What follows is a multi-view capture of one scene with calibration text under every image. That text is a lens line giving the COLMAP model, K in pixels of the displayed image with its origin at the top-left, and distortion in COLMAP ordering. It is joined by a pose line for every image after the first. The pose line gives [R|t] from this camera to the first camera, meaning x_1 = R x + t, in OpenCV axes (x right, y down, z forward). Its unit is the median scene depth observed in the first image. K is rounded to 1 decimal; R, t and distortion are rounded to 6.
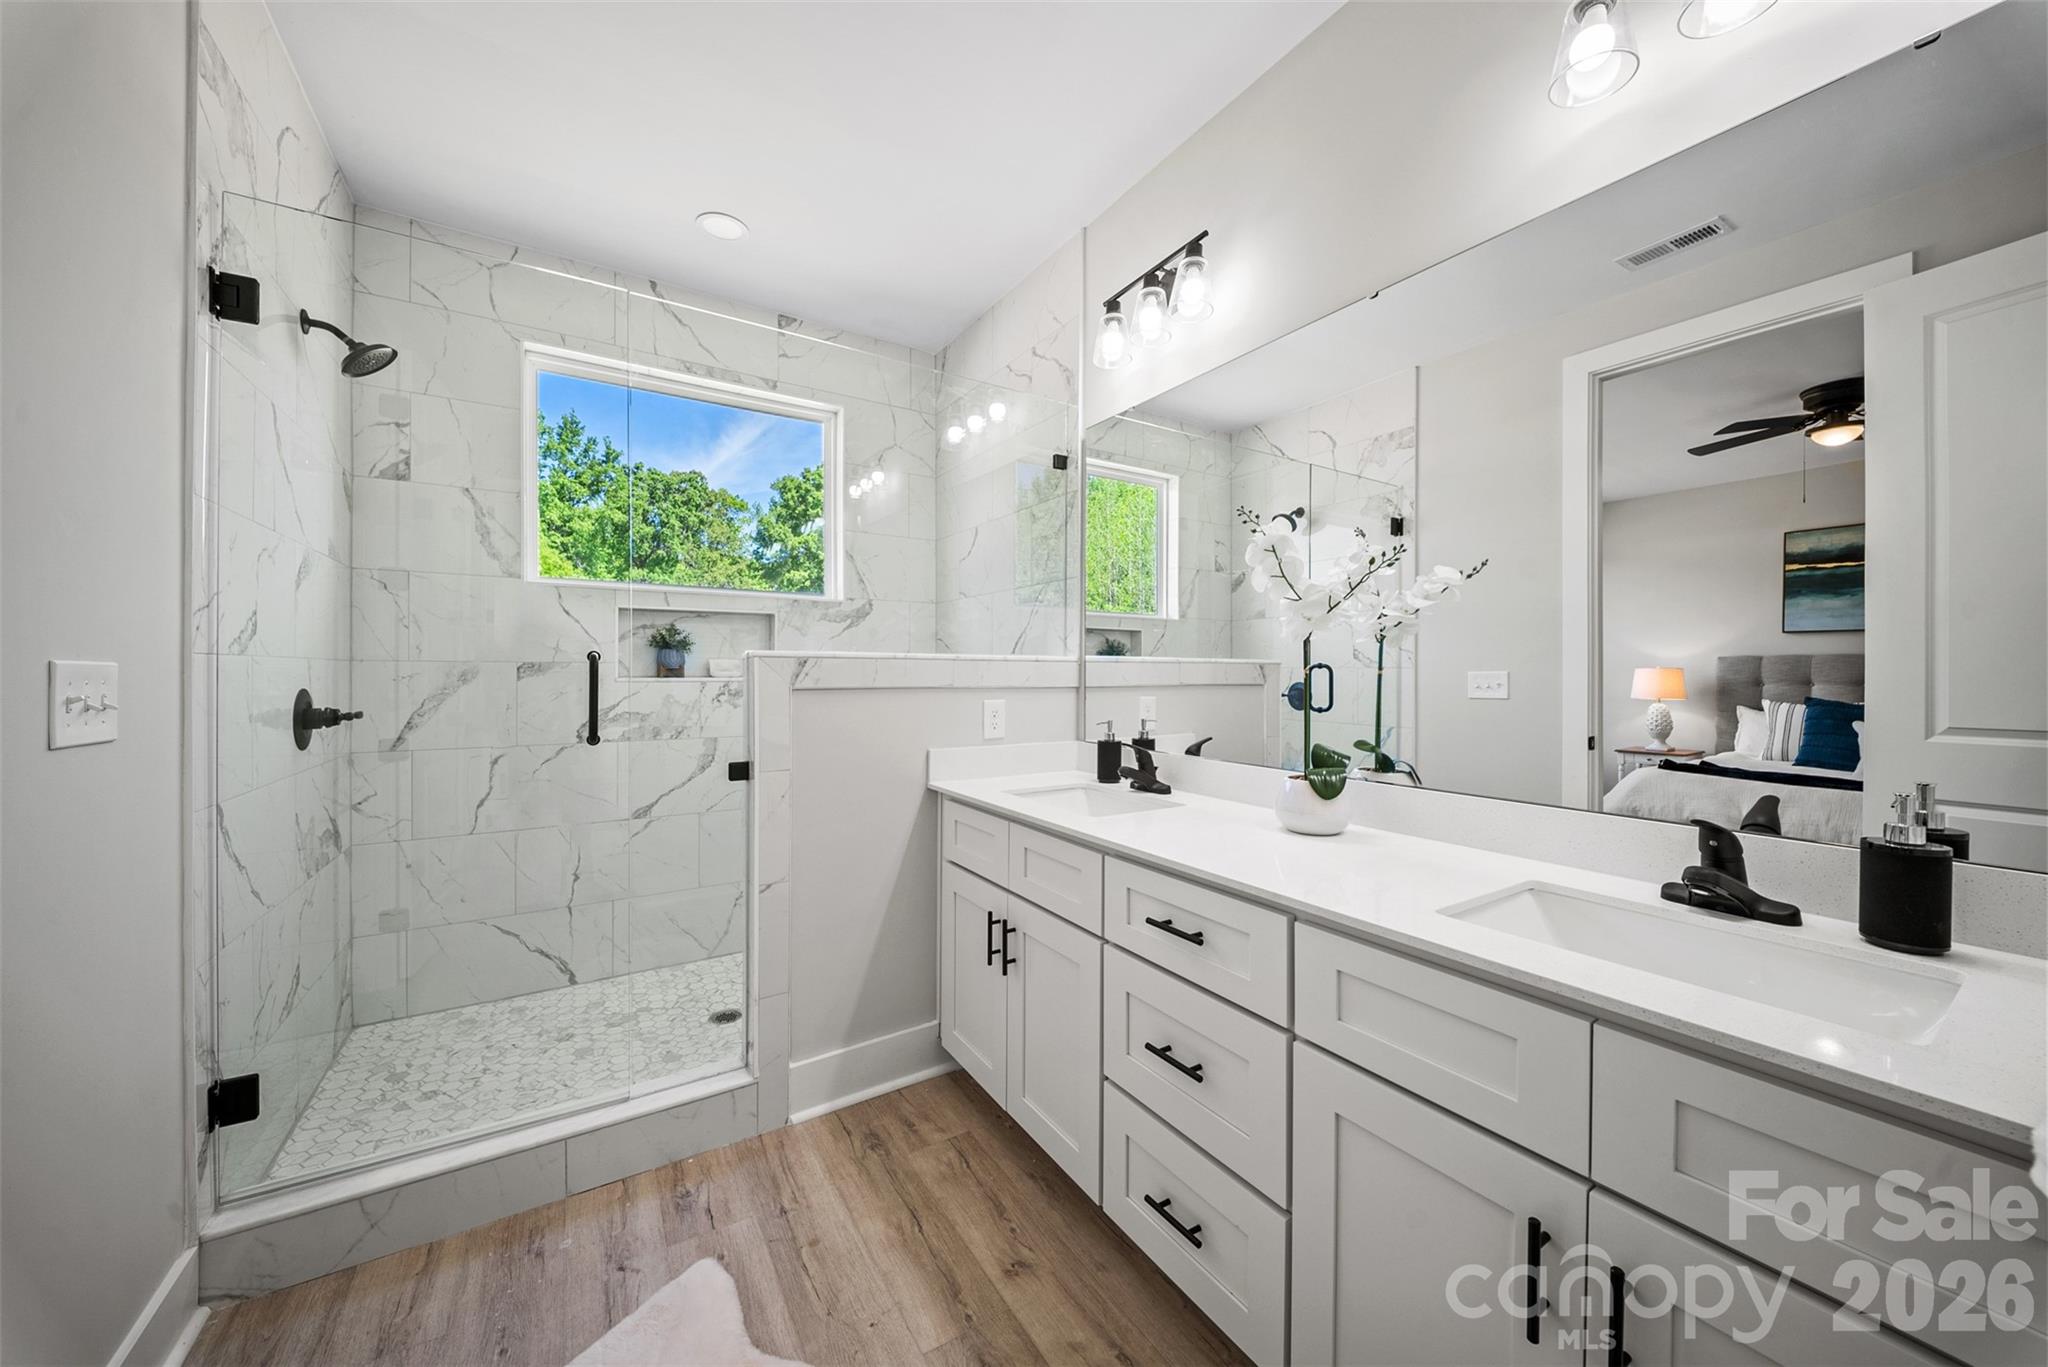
lens RADIAL K [[726.0, 0, 1027.5], [0, 726.0, 673.1], [0, 0, 1]] dist [0.003804, -0.003614]
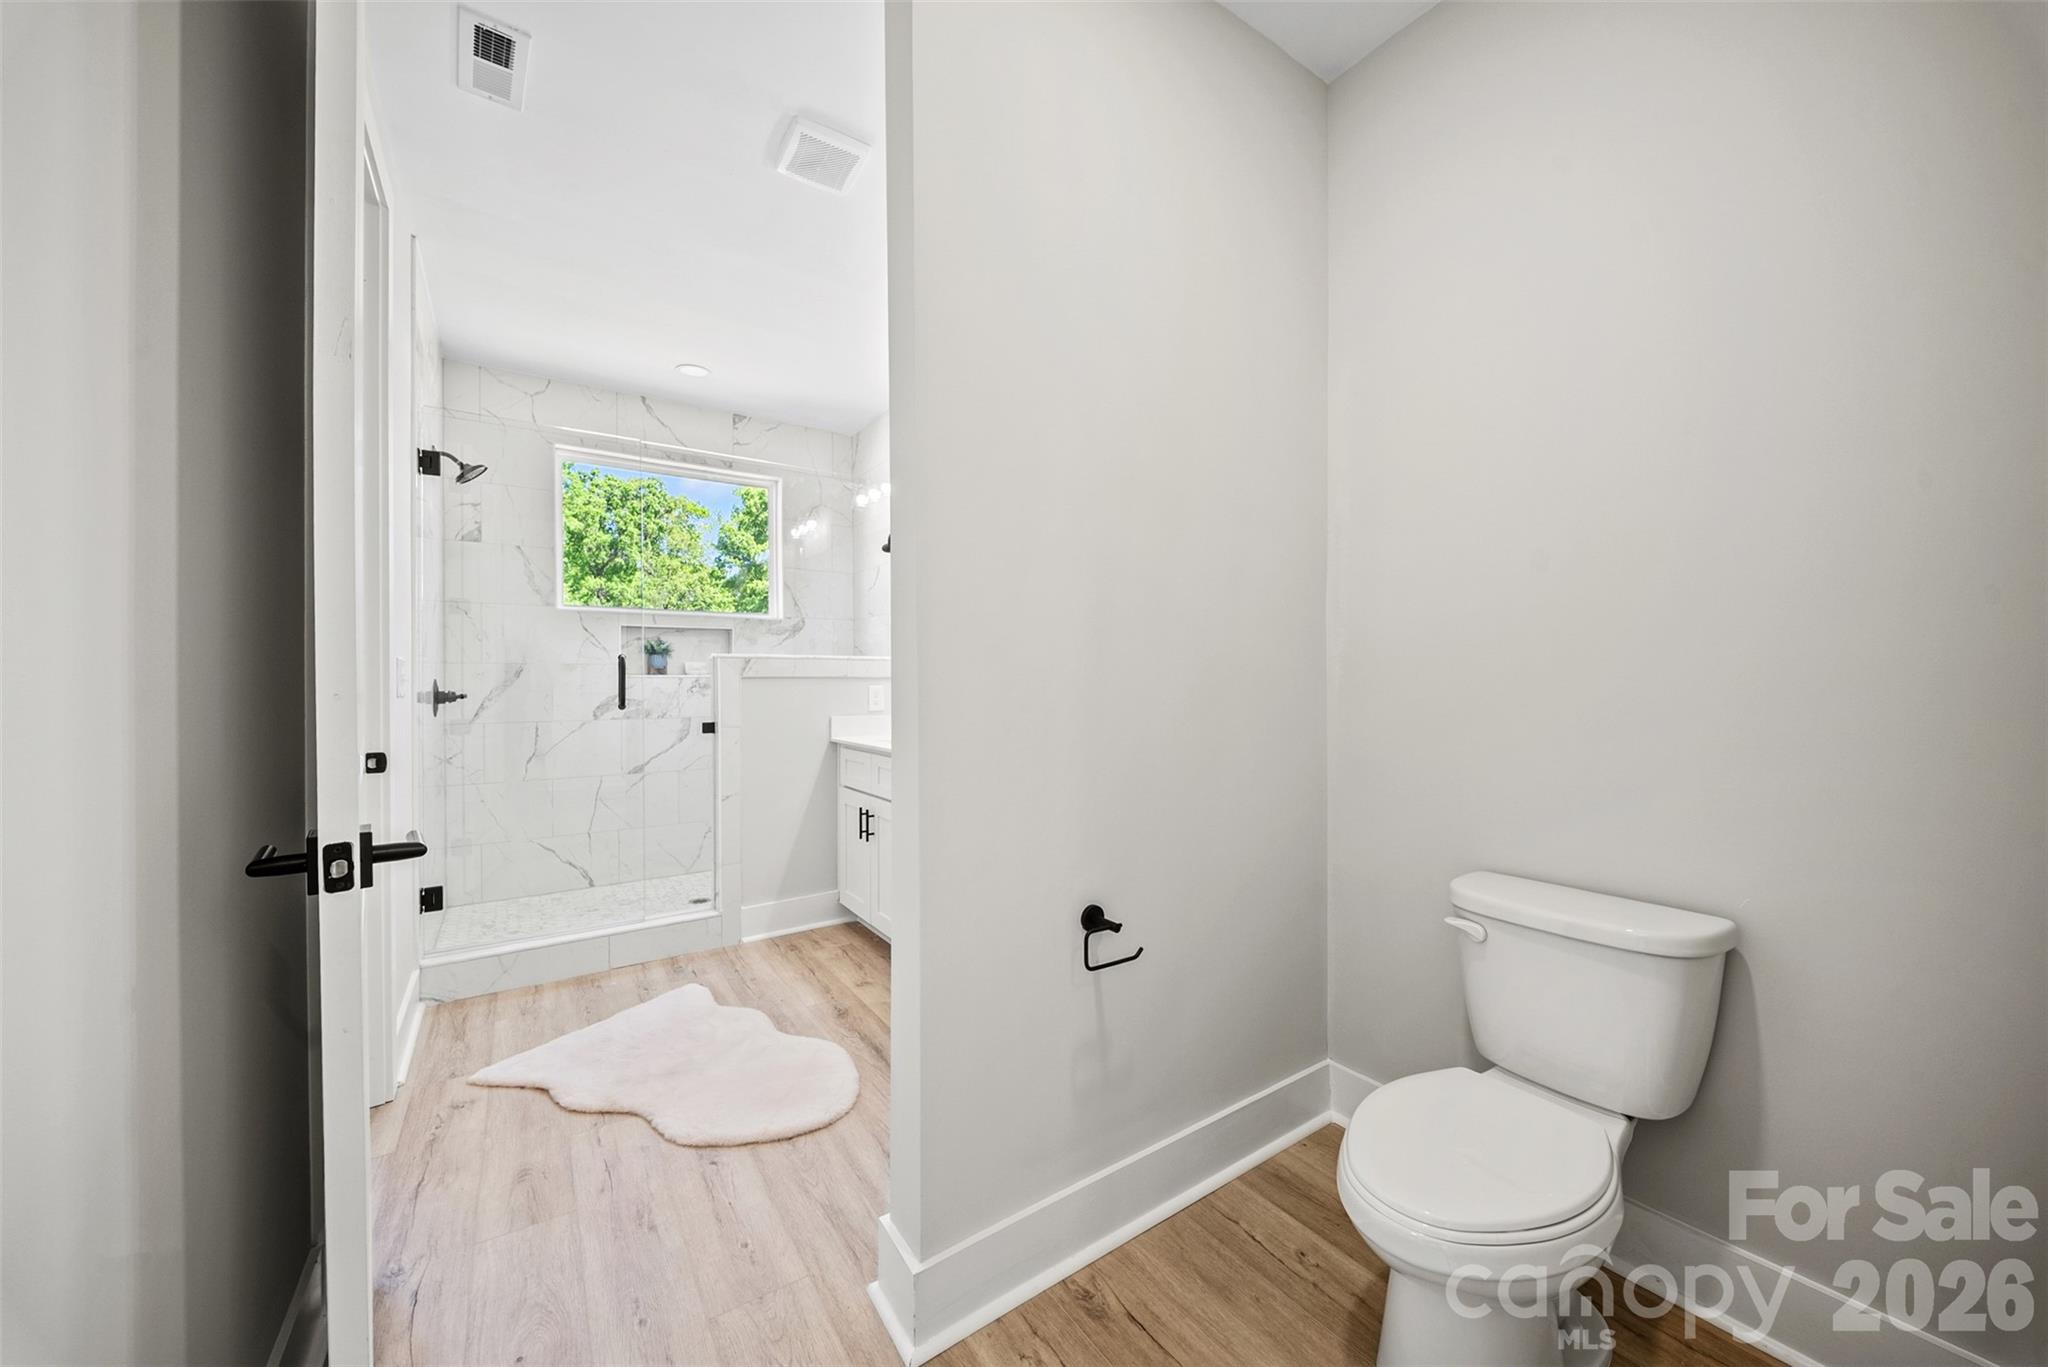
lens RADIAL K [[726.0, 0, 1031.5], [0, 726.0, 684.8], [0, 0, 1]] dist [0.003804, -0.003614]
pose [[0.998772, -0.006261, 0.049149, 0.198510], [0.006007, 0.999968, 0.005322, 0.026401], [-0.049181, -0.005021, 0.998777, -0.531959]]
